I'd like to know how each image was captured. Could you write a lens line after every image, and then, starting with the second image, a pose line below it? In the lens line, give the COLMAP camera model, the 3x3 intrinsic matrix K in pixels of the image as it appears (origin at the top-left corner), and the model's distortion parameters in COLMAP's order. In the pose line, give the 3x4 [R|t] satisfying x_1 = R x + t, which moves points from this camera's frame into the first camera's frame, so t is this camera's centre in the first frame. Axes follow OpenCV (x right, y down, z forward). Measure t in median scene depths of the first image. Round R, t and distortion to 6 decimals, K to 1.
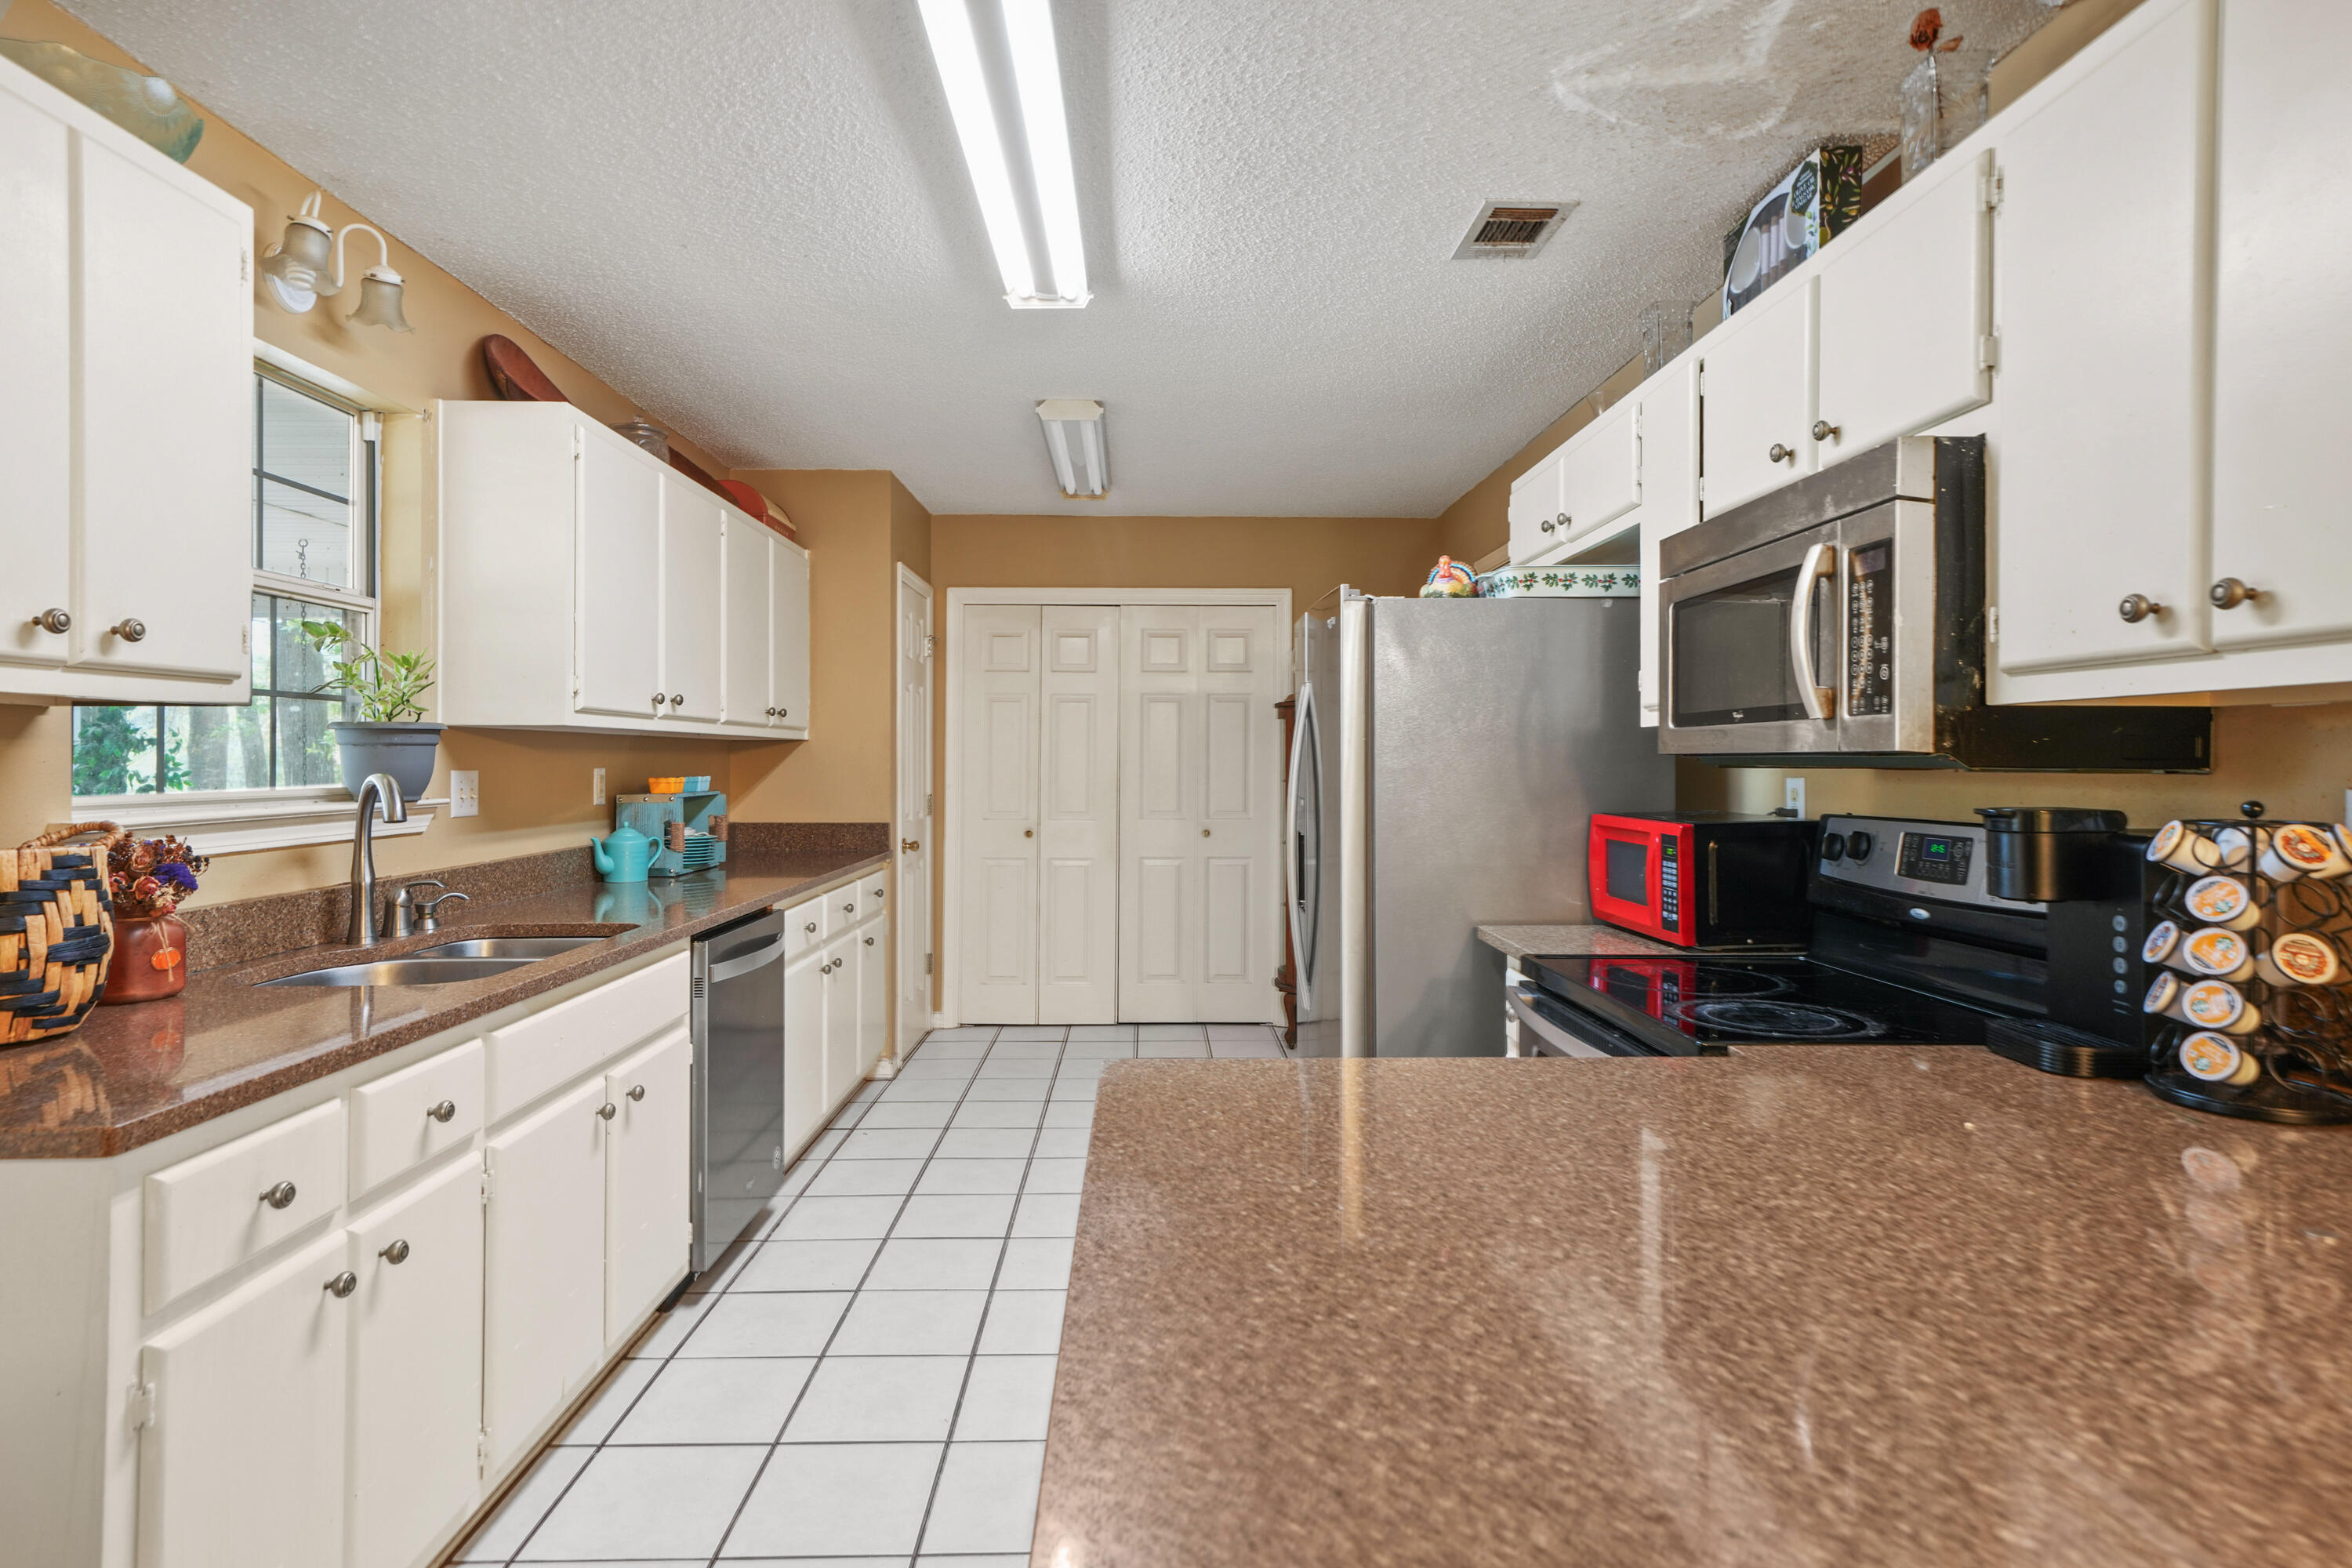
lens RADIAL K [[1210.5, 0, 1181.0], [0, 1210.5, 766.4], [0, 0, 1]] dist [0.007825, 0.000116]
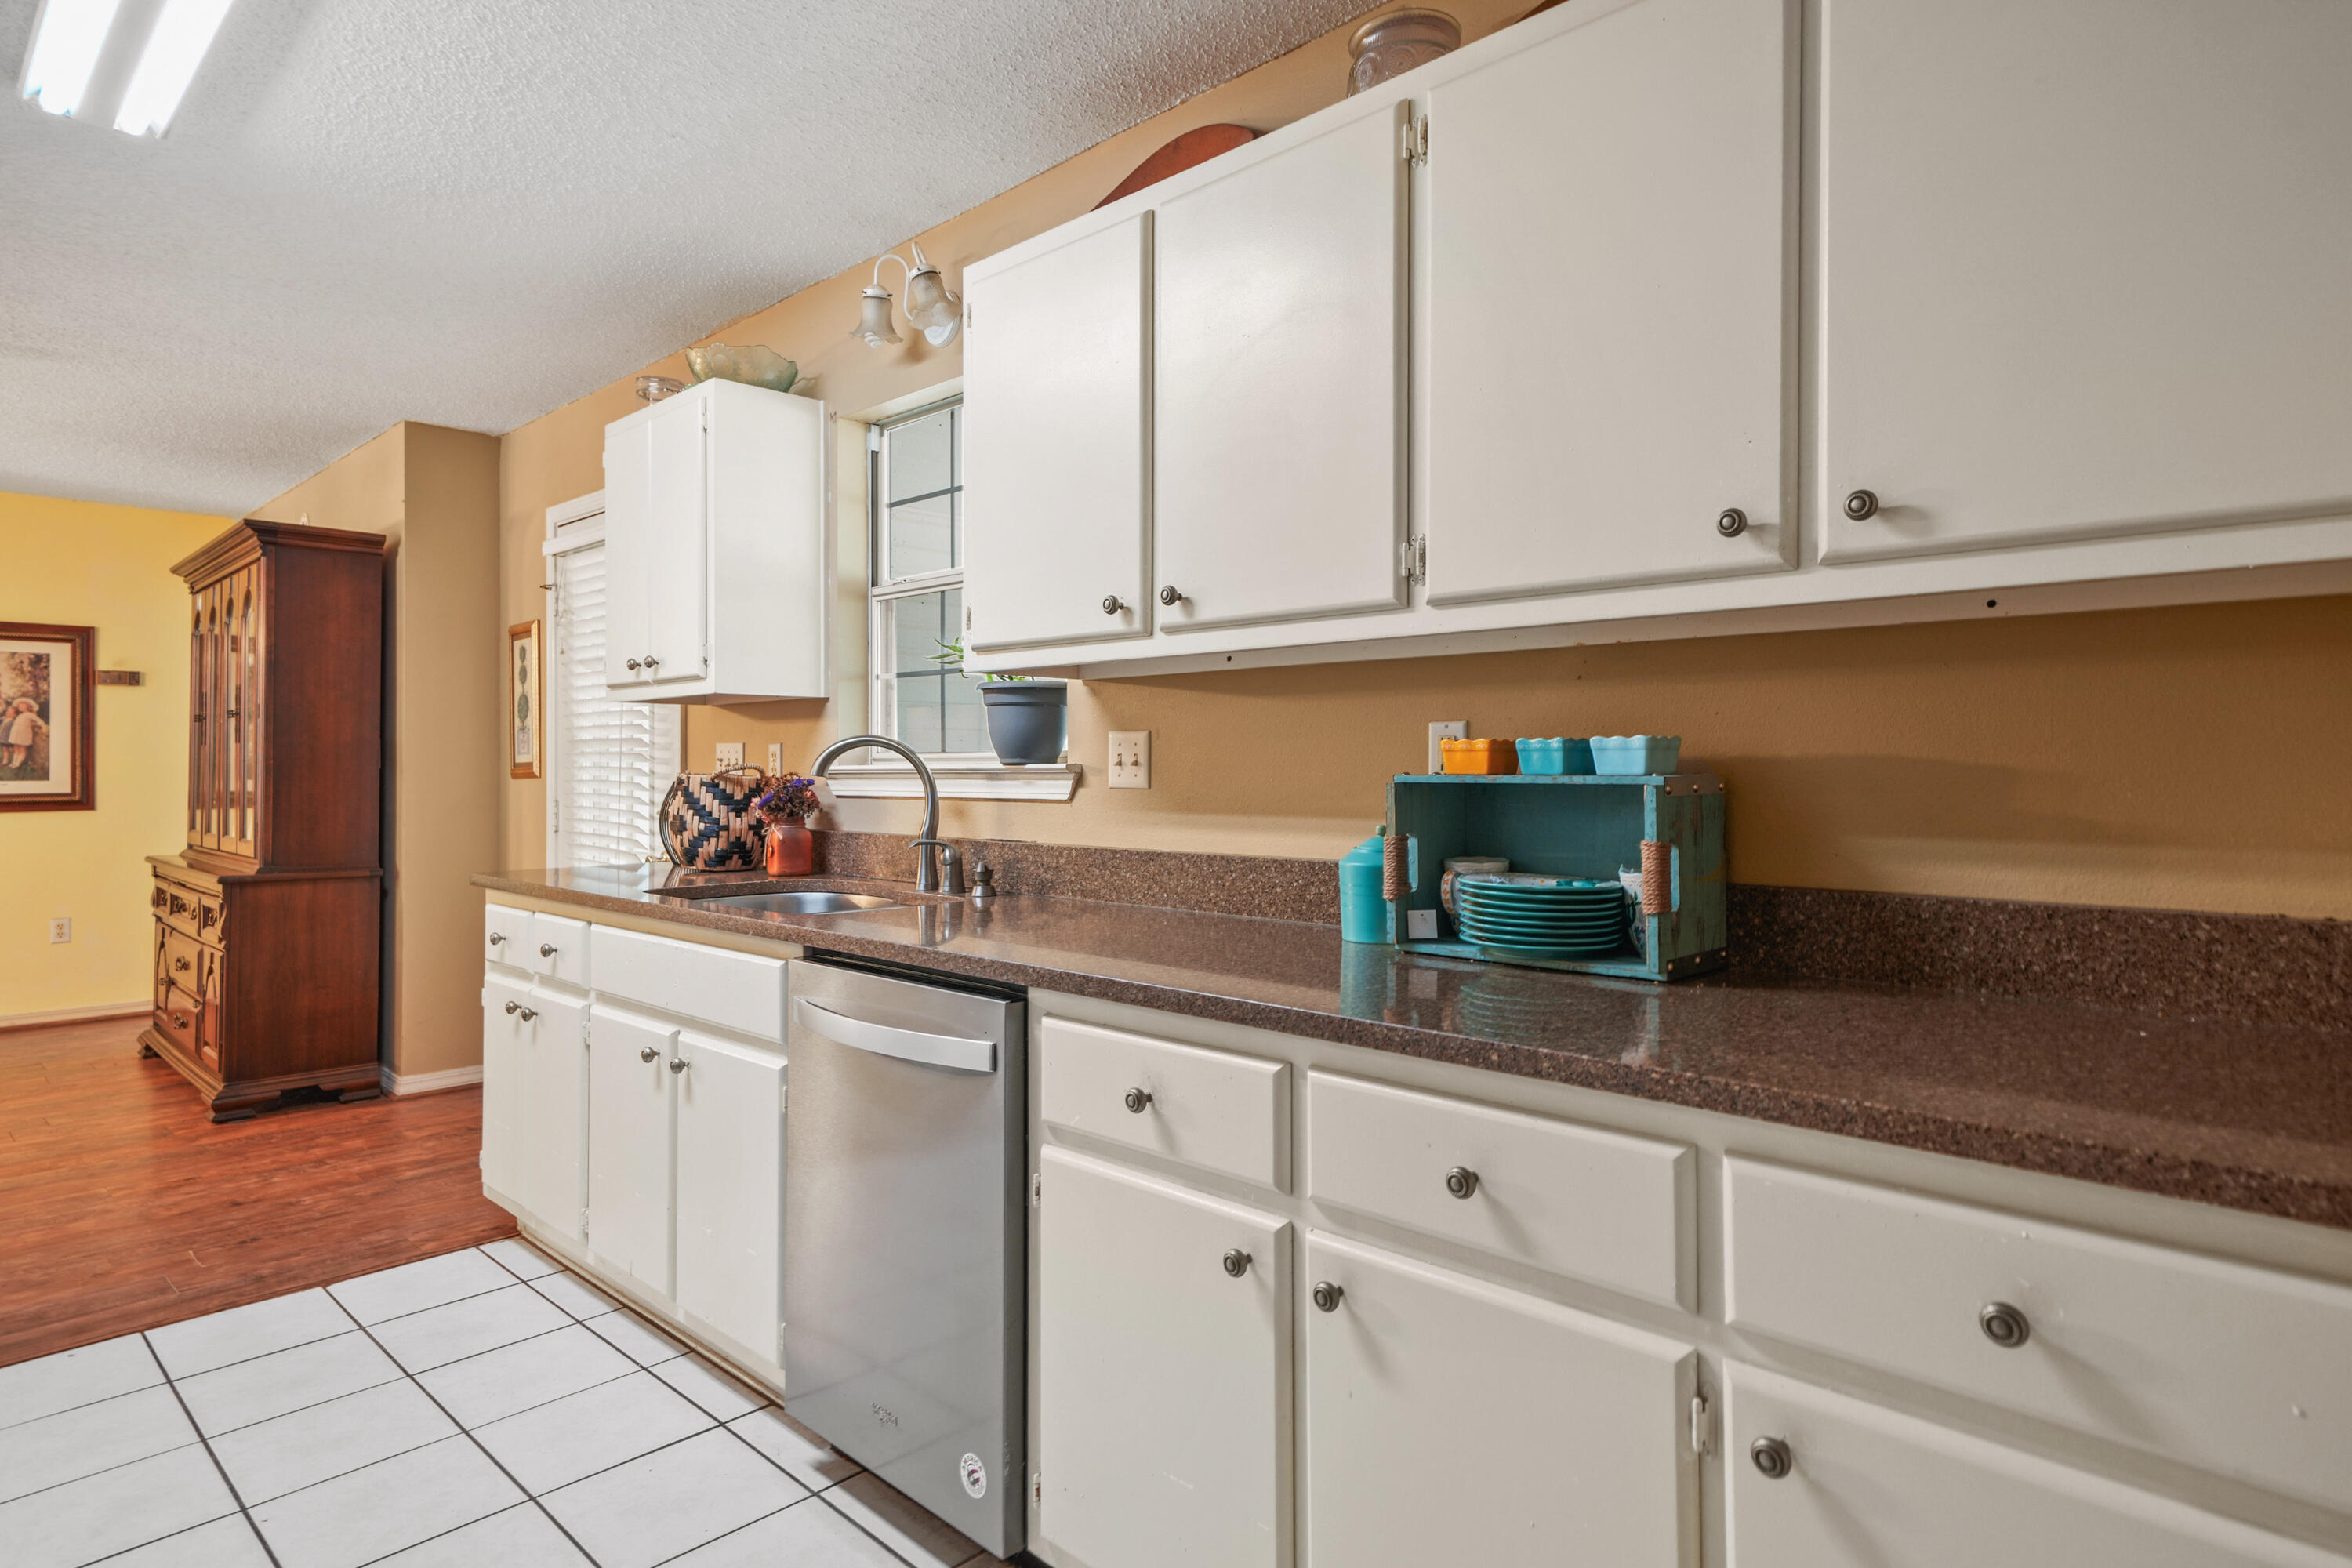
lens RADIAL K [[1233.1, 0, 1182.3], [0, 1233.1, 763.8], [0, 0, 1]] dist [0.011283, -0.000910]
pose [[-0.699818, -0.006890, -0.714288, -0.032142], [-0.003691, 0.999975, -0.006029, 0.038914], [0.714312, -0.001583, -0.699826, 2.093285]]
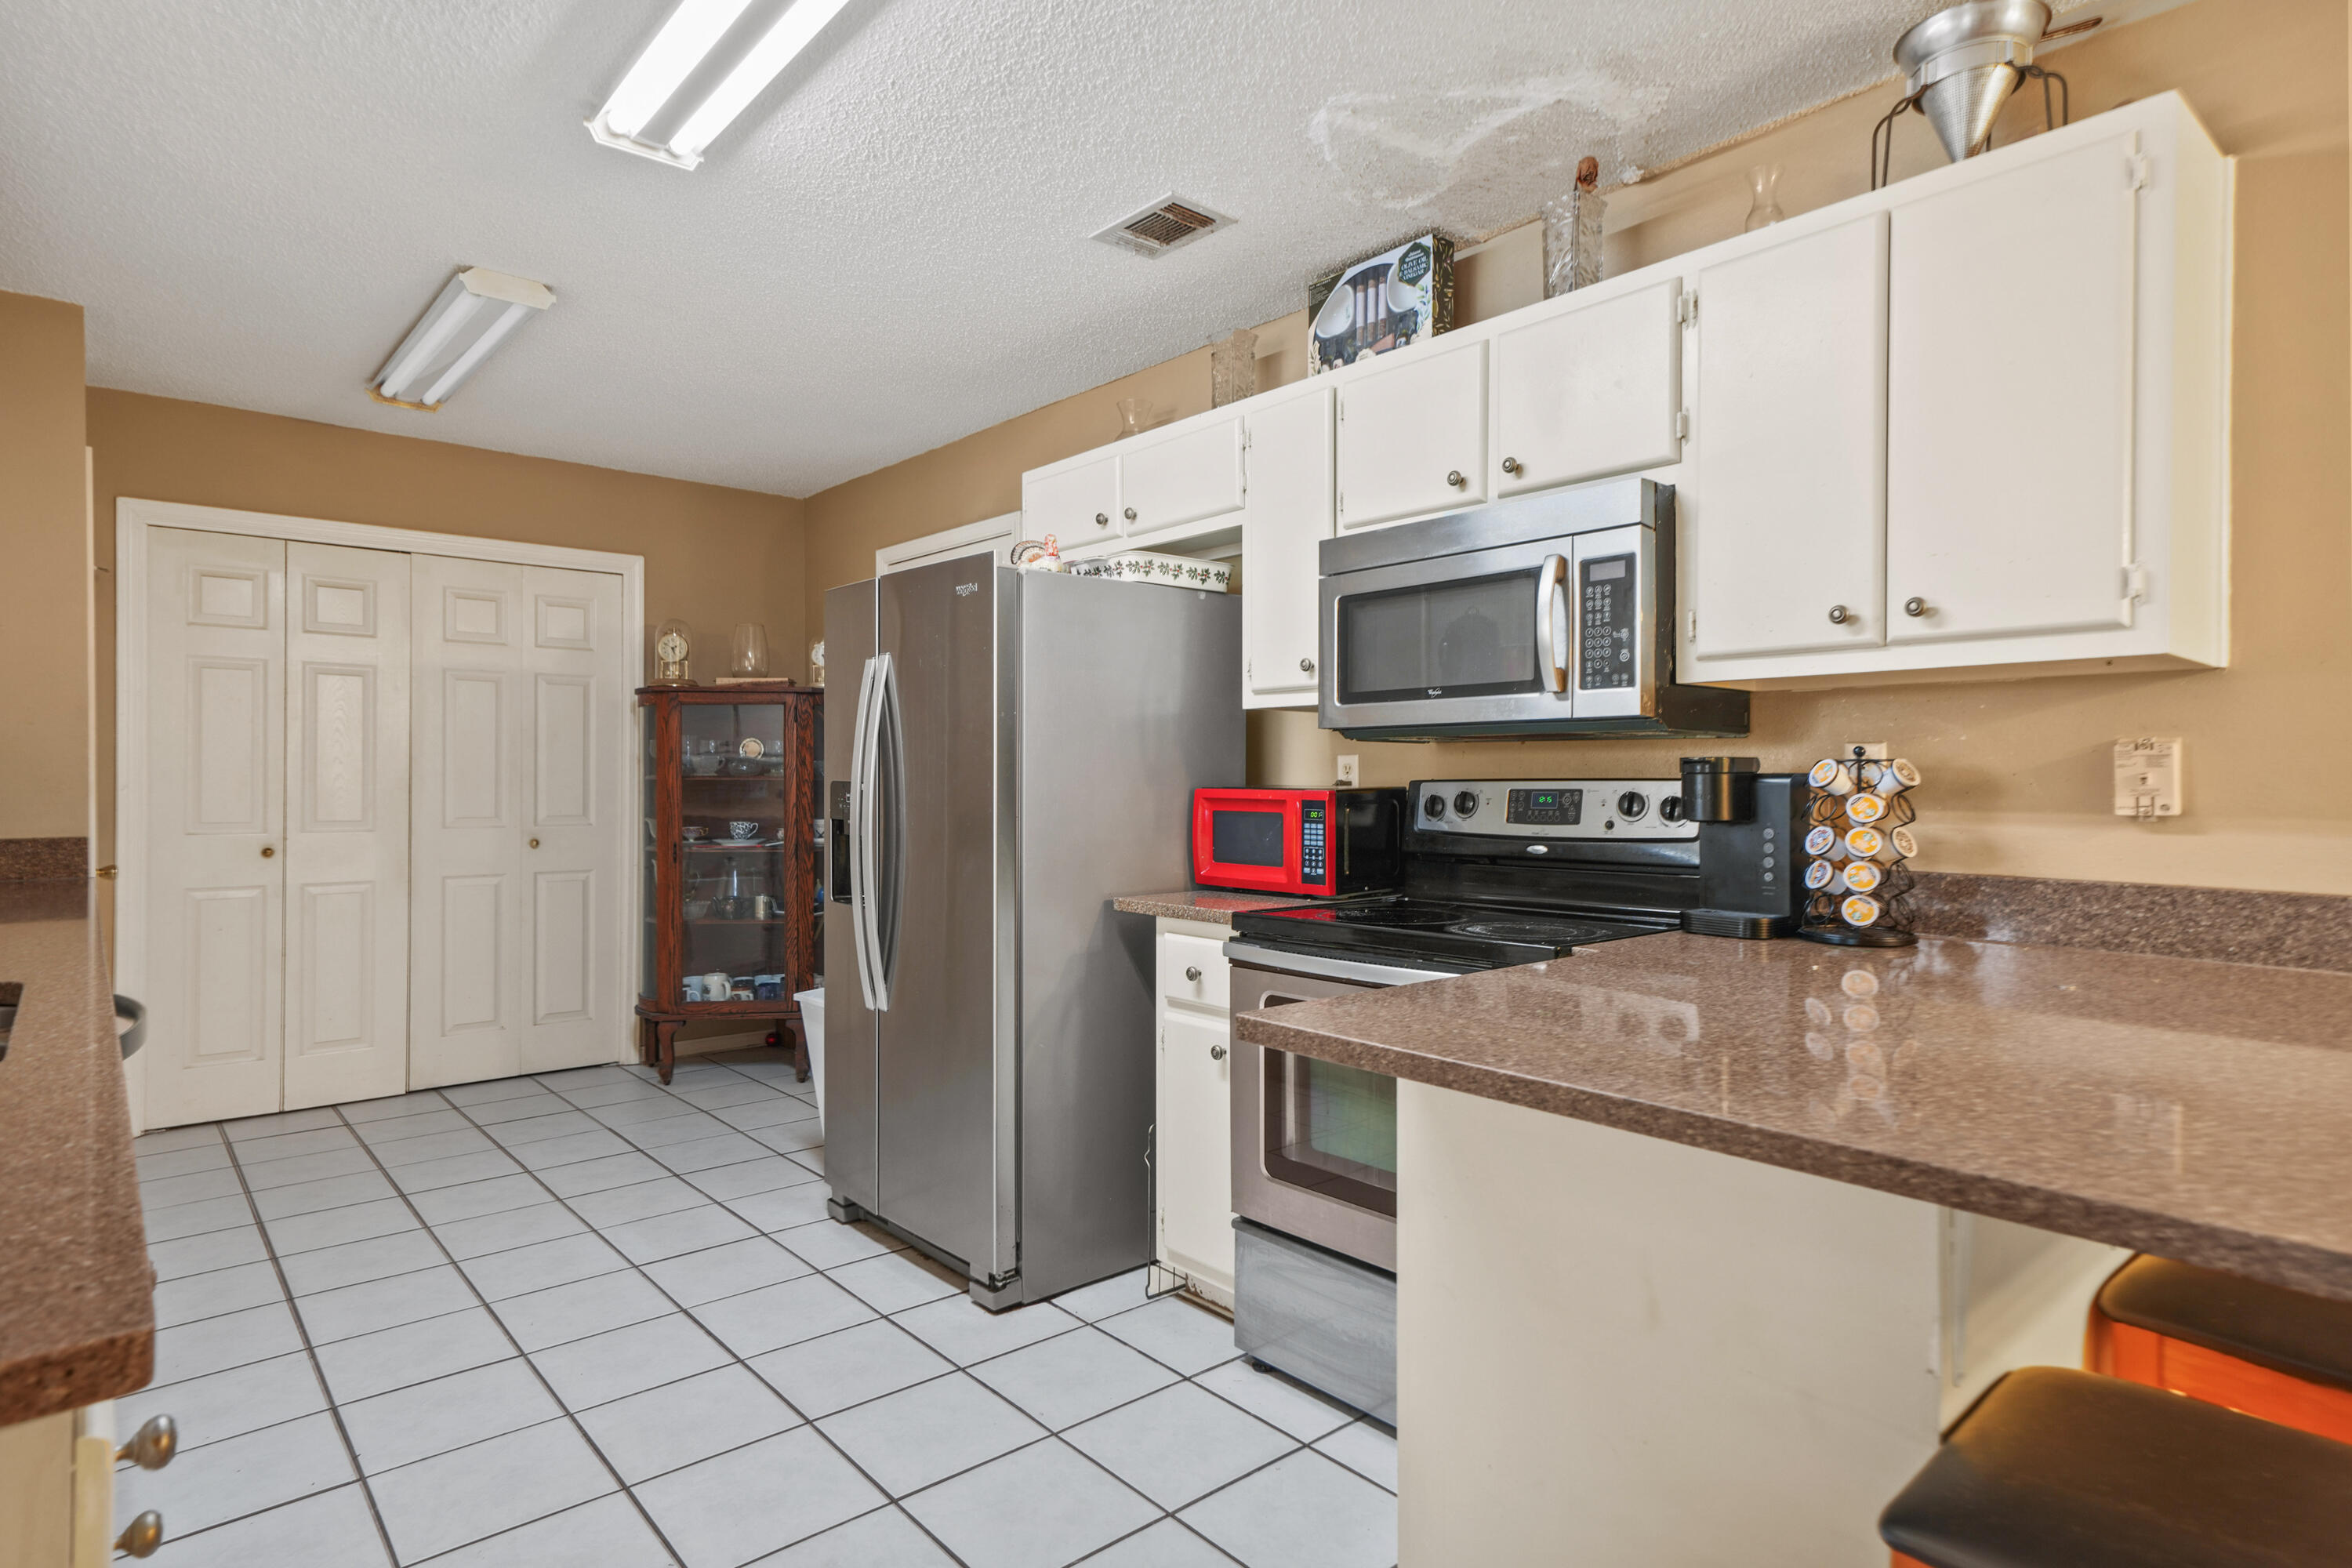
lens RADIAL K [[1233.1, 0, 1176.3], [0, 1233.1, 790.5], [0, 0, 1]] dist [0.011283, -0.000910]
pose [[0.770891, -0.007678, 0.636921, -0.450190], [0.004343, 0.999967, 0.006798, 0.040124], [-0.636952, -0.002474, 0.770899, 0.192116]]
